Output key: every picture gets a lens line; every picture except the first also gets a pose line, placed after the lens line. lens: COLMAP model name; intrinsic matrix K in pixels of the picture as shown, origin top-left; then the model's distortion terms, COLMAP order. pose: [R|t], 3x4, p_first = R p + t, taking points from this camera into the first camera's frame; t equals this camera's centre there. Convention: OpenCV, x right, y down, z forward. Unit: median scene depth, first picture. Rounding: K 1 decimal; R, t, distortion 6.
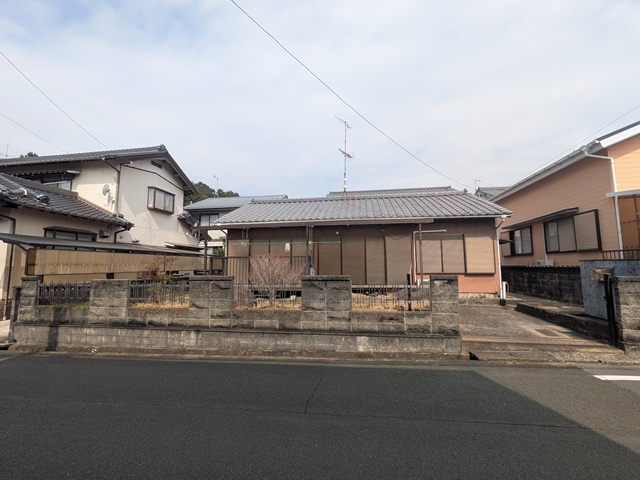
lens RADIAL K [[273.1, 0, 319.6], [0, 273.1, 236.4], [0, 0, 1]] dist [0.000669, -0.000144]
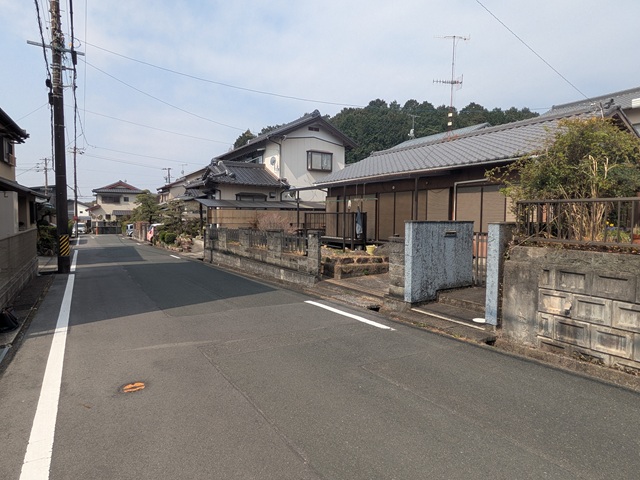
lens RADIAL K [[387.7, 0, 321.8], [0, 387.7, 235.9], [0, 0, 1]] dist [0.002306, -0.003969]
pose [[0.651113, 0.046764, -0.757538, 1.204809], [0.070074, 0.990133, 0.121351, -0.035441], [0.755739, -0.132097, 0.641412, -0.103910]]
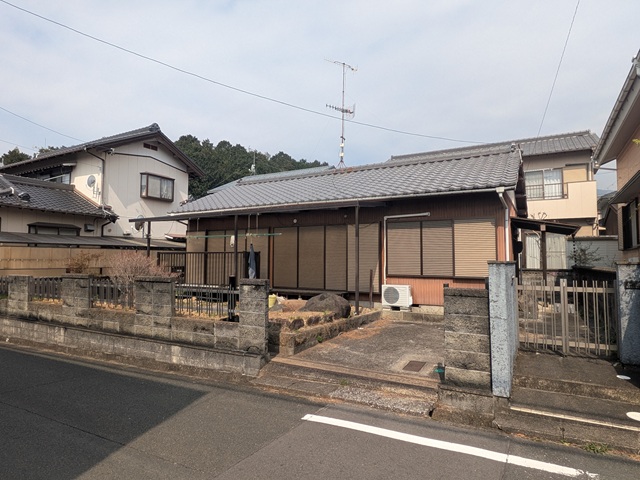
lens RADIAL K [[387.7, 0, 321.8], [0, 387.7, 235.9], [0, 0, 1]] dist [0.002306, -0.003969]
pose [[0.936047, -0.013518, -0.351615, 0.666228], [0.029460, 0.998764, 0.040027, -0.015878], [0.350640, -0.047826, 0.935289, 0.008464]]
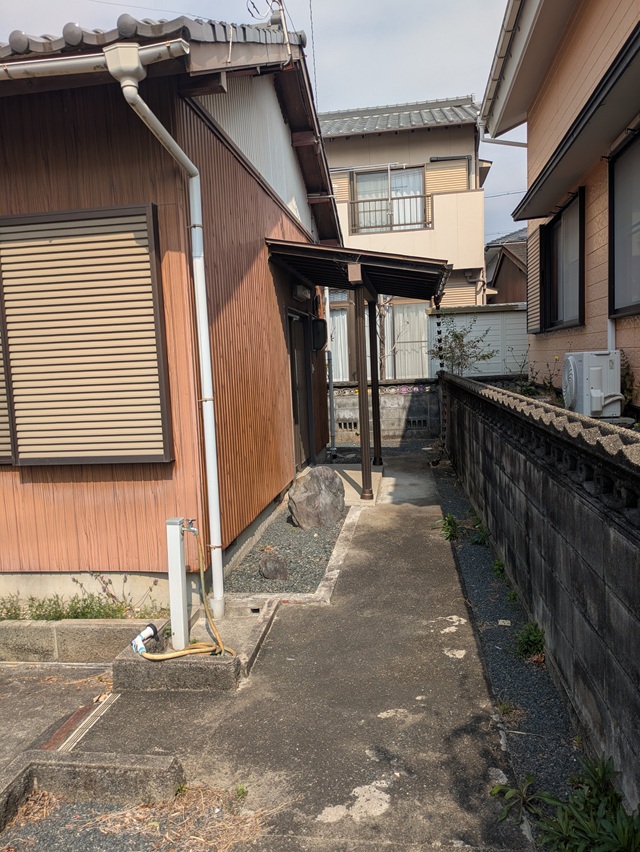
lens RADIAL K [[633.5, 0, 325.9], [0, 633.5, 427.5], [0, 0, 1]] dist [0.037111, -0.002659]
pose [[0.998825, -0.044032, 0.020234, 0.840383], [0.038673, 0.975914, 0.214699, 0.043123], [-0.029200, -0.213665, 0.976471, 0.721389]]
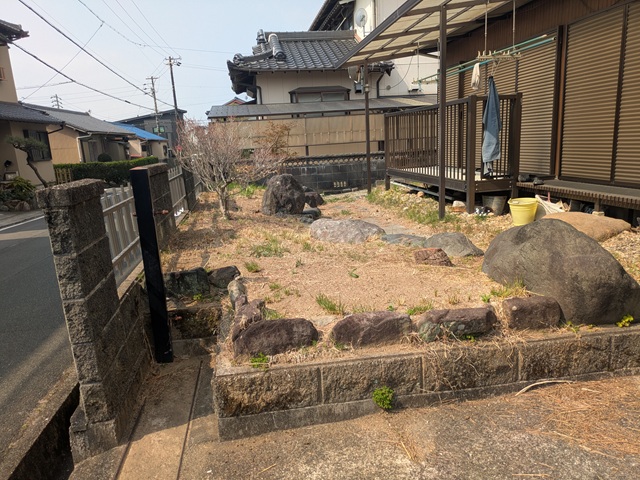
lens RADIAL K [[475.9, 0, 317.7], [0, 475.9, 242.5], [0, 0, 1]] dist [0.037111, -0.002659]
pose [[0.306509, 0.190136, -0.932684, 0.597086], [0.157482, 0.956214, 0.246686, 0.076705], [0.938750, -0.222493, 0.263146, 0.693086]]
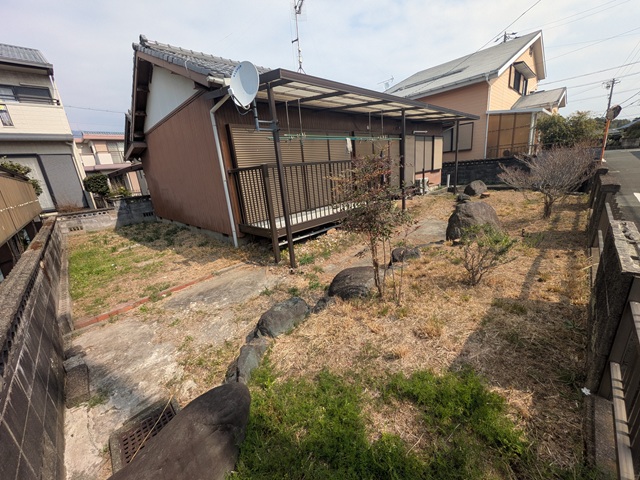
lens RADIAL K [[253.7, 0, 319.8], [0, 253.7, 237.8], [0, 0, 1]] dist [0.001197, -0.000124]
pose [[0.588776, -0.259071, 0.765654, -0.832452], [-0.002858, 0.946570, 0.322484, 0.066230], [-0.808291, -0.192059, 0.556577, 0.839982]]
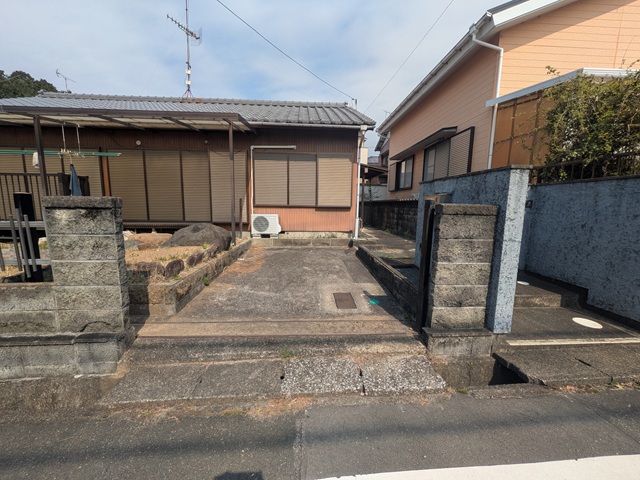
lens RADIAL K [[253.7, 0, 319.8], [0, 253.7, 237.8], [0, 0, 1]] dist [0.001197, -0.000124]
pose [[0.976151, -0.011500, 0.216786, 0.456897], [-0.040274, 0.971668, 0.232892, 0.063596], [-0.213323, -0.236068, 0.948032, 0.356702]]
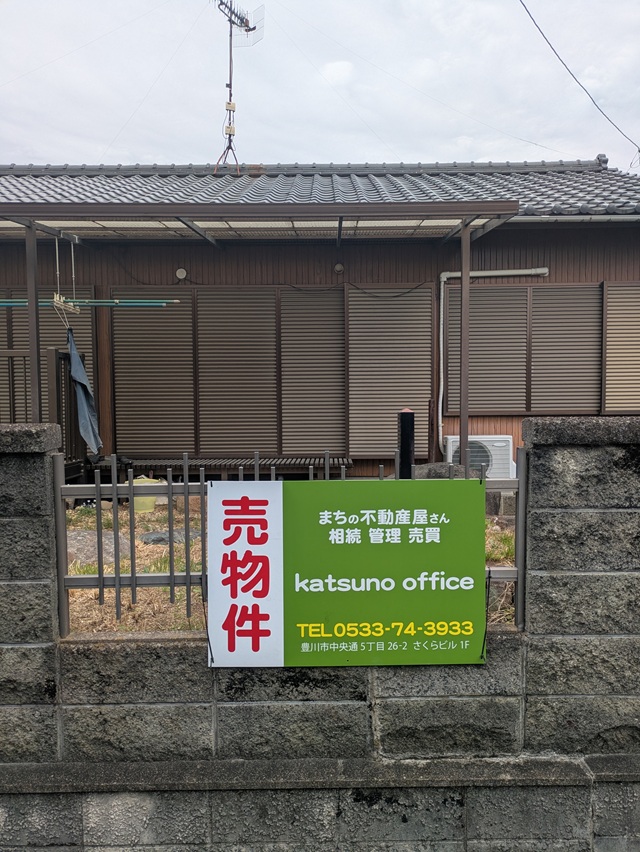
lens RADIAL K [[633.5, 0, 325.9], [0, 633.5, 427.5], [0, 0, 1]] dist [0.037111, -0.002659]
pose [[0.987841, -0.008265, 0.155246, 0.141895], [-0.014674, 0.989171, 0.146032, 0.058763], [-0.154771, -0.146534, 0.977023, 0.409147]]
